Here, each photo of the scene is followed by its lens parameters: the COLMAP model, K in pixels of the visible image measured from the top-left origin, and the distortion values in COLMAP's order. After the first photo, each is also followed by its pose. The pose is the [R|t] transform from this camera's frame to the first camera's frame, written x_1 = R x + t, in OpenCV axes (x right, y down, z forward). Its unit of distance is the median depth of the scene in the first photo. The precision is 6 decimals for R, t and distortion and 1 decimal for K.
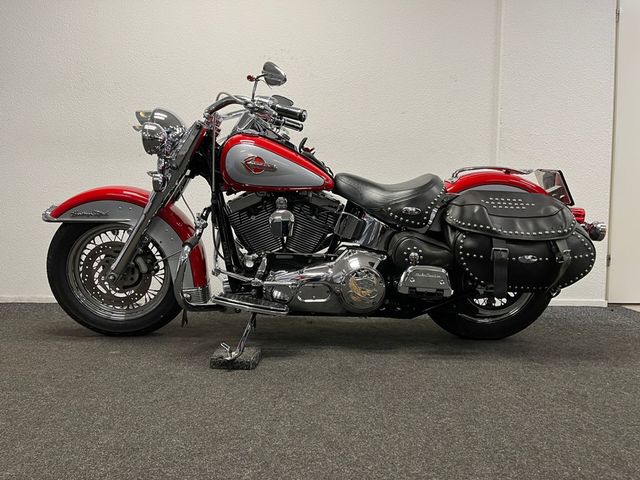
lens RADIAL K [[469.5, 0, 320.0], [0, 469.5, 240.0], [0, 0, 1]] dist [0.041361, -0.001996]
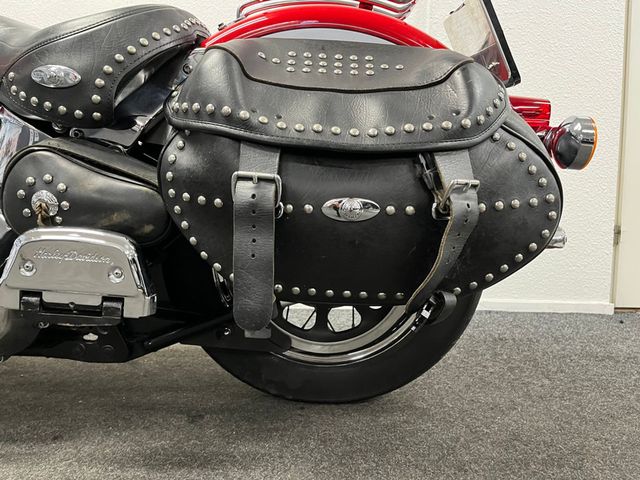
lens RADIAL K [[478.8, 0, 319.7], [0, 478.8, 226.6], [0, 0, 1]] dist [0.005234, 0.000037]
pose [[0.999607, 0.008094, -0.026838, 0.414709], [-0.007834, 0.999921, 0.009792, 0.048246], [0.026915, -0.009578, 0.999592, 0.649395]]
